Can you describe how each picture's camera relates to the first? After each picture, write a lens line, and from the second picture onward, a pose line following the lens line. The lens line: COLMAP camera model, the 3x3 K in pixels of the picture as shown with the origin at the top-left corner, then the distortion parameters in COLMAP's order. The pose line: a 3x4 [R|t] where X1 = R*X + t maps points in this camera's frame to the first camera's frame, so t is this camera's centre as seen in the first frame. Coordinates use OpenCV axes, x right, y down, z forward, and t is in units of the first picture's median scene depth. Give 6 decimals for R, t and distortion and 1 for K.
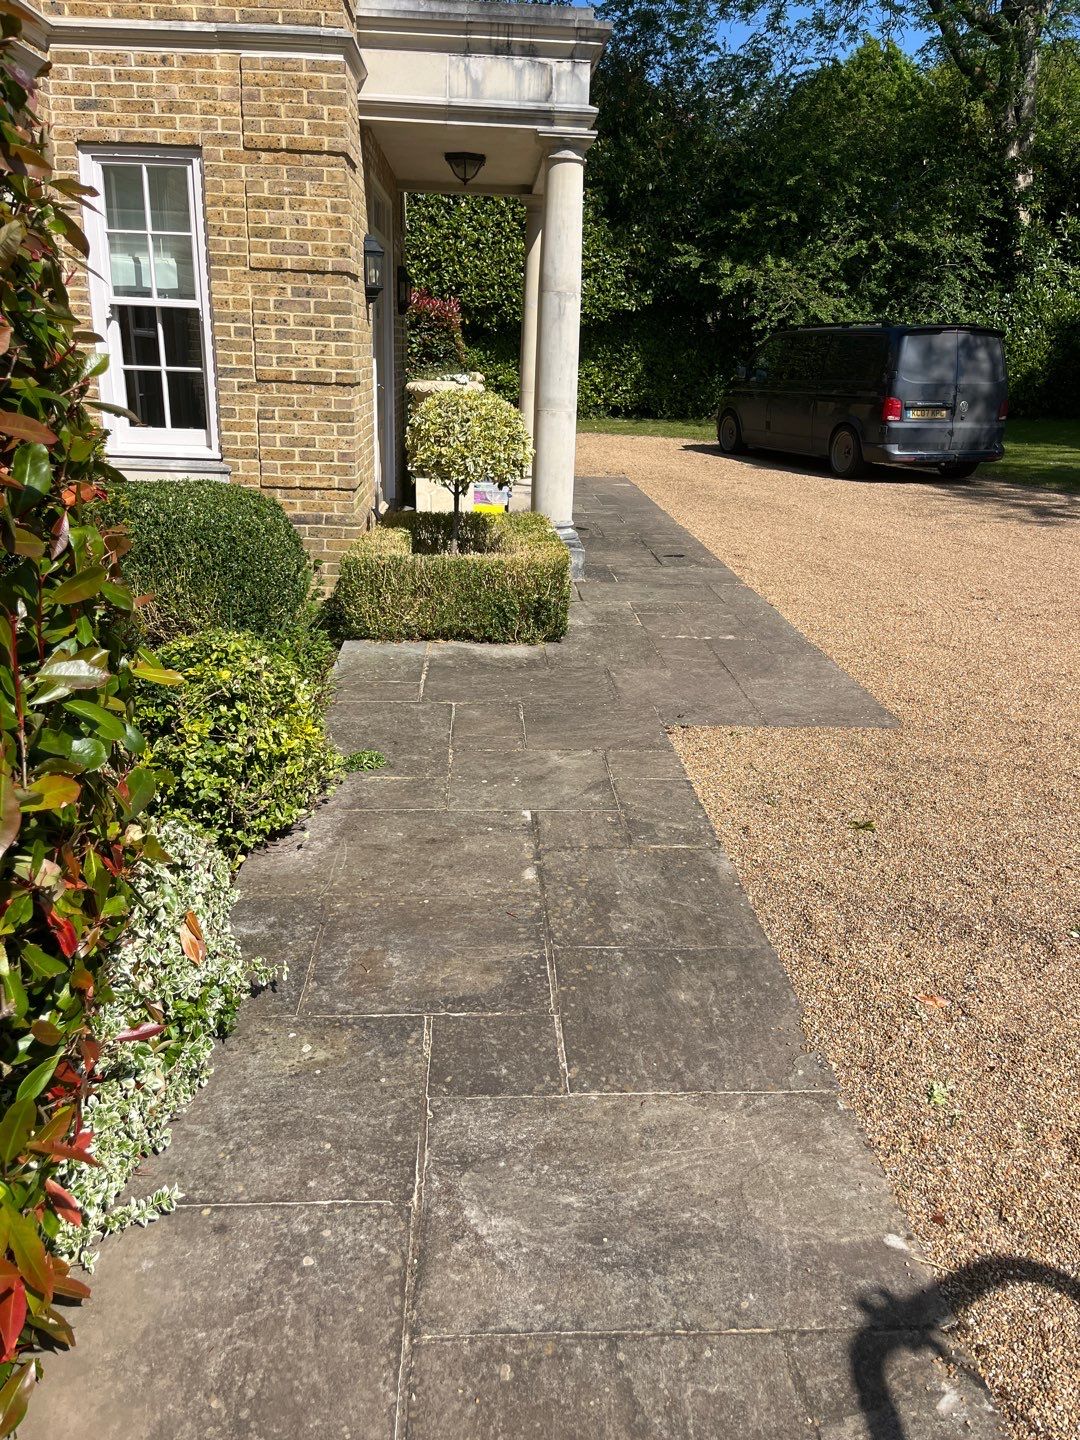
lens RADIAL K [[1095.1, 0, 538.2], [0, 1095.1, 727.5], [0, 0, 1]] dist [0.049068, -0.034470]
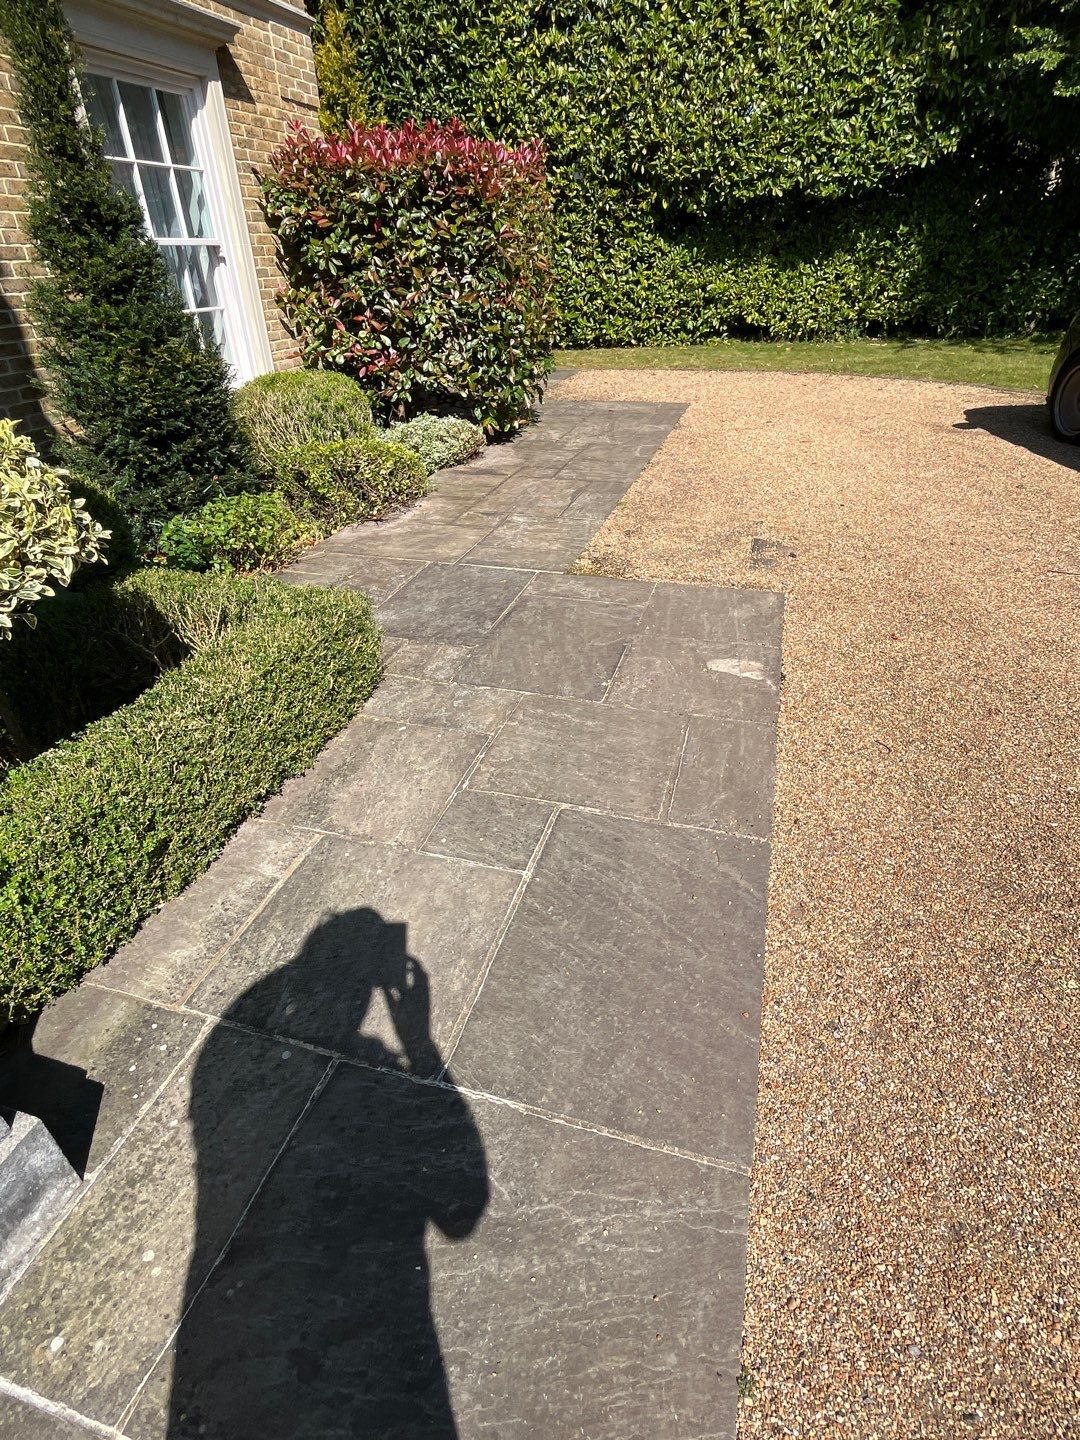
lens RADIAL K [[749.1, 0, 537.6], [0, 749.1, 713.8], [0, 0, 1]] dist [-0.005247, 0.003518]
pose [[0.939735, 0.132396, -0.315230, 0.057158], [-0.061053, 0.972144, 0.226294, -0.154952], [0.336409, -0.193411, 0.921640, 0.470839]]
